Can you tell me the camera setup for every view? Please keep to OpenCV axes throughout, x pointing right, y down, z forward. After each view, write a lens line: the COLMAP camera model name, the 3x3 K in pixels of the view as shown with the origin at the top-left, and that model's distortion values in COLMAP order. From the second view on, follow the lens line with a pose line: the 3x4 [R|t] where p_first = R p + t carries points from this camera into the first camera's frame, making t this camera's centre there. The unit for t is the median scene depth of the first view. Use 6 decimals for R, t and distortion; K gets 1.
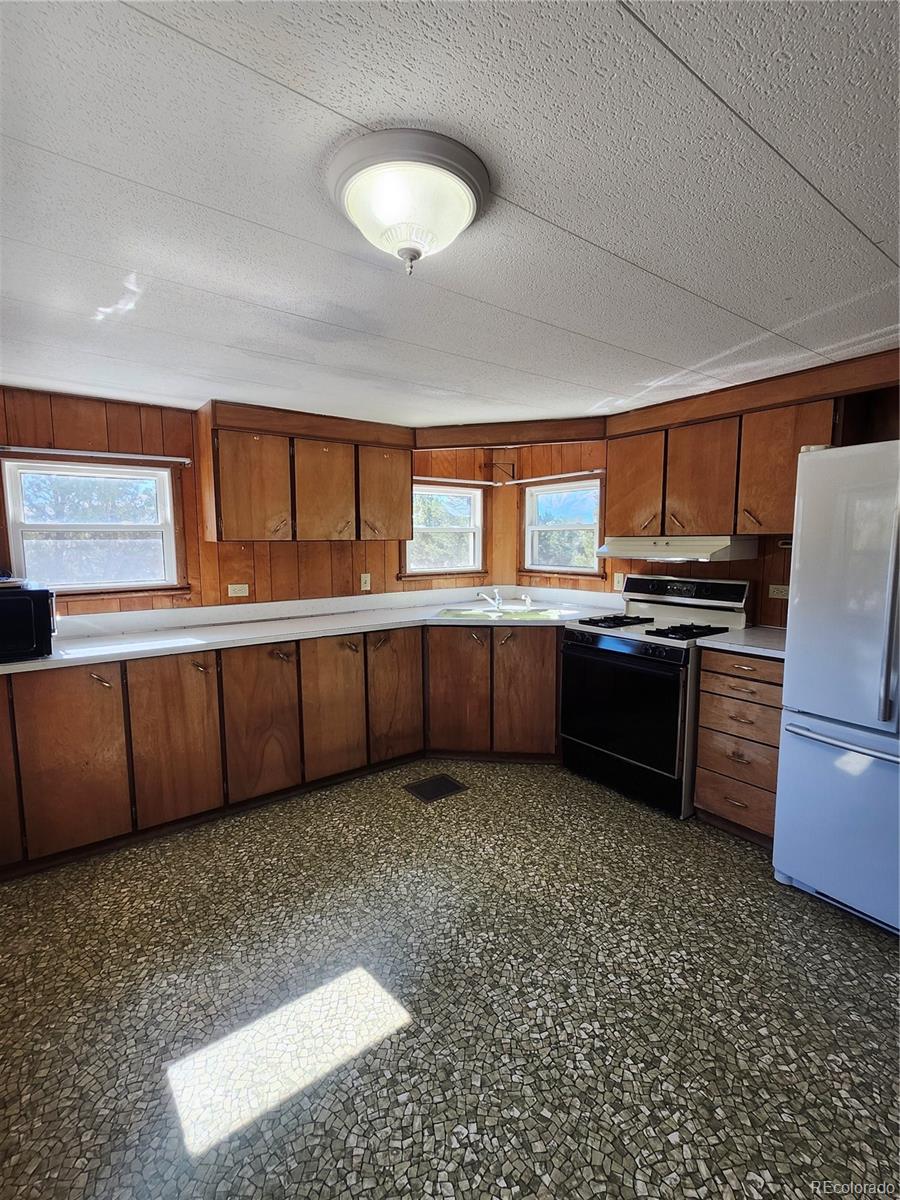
lens RADIAL K [[540.6, 0, 446.9], [0, 540.6, 598.5], [0, 0, 1]] dist [0.001587, 0.000699]
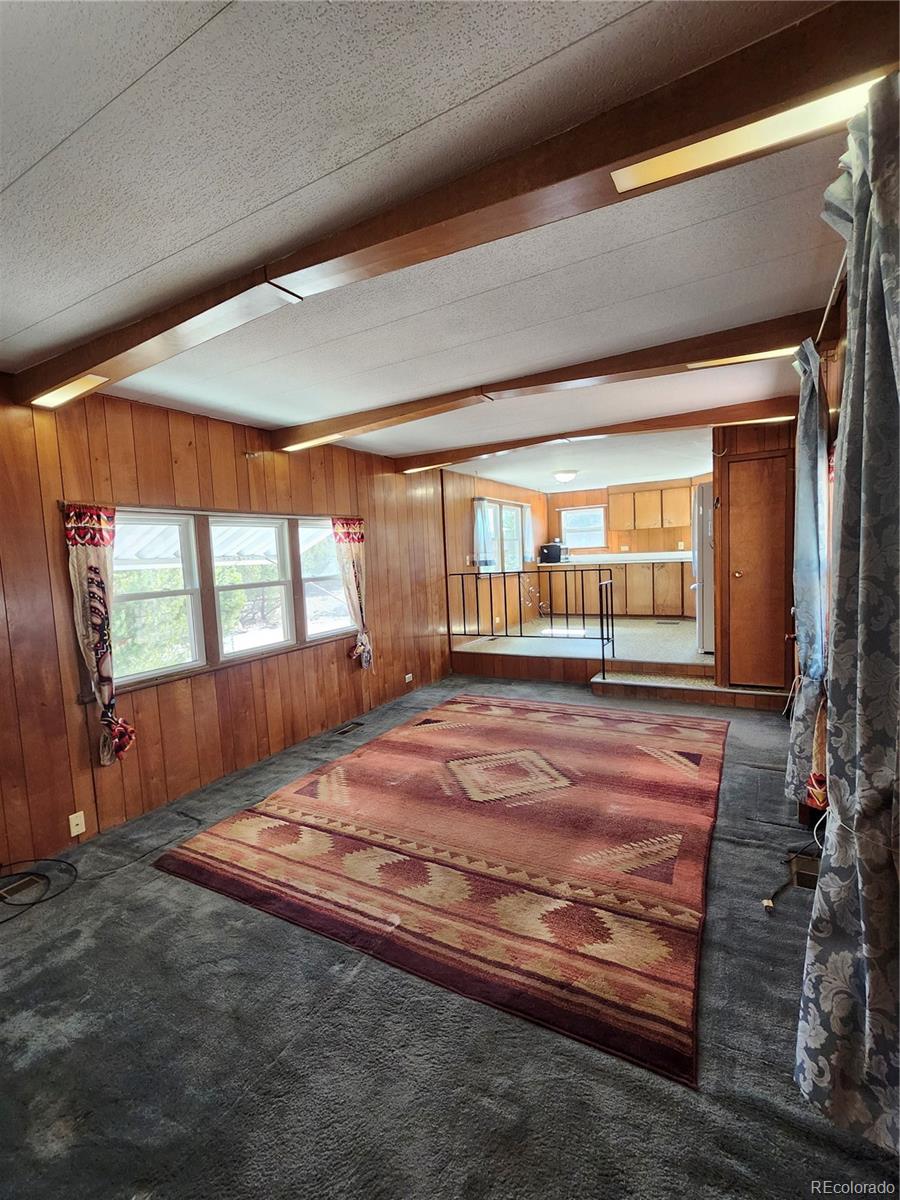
lens RADIAL K [[540.6, 0, 446.9], [0, 540.6, 598.5], [0, 0, 1]] dist [0.001587, 0.000699]
pose [[0.404535, 0.061735, -0.912437, 1.866601], [-0.056969, 0.997482, 0.042232, 0.183601], [0.912747, 0.034896, 0.407033, -0.986354]]
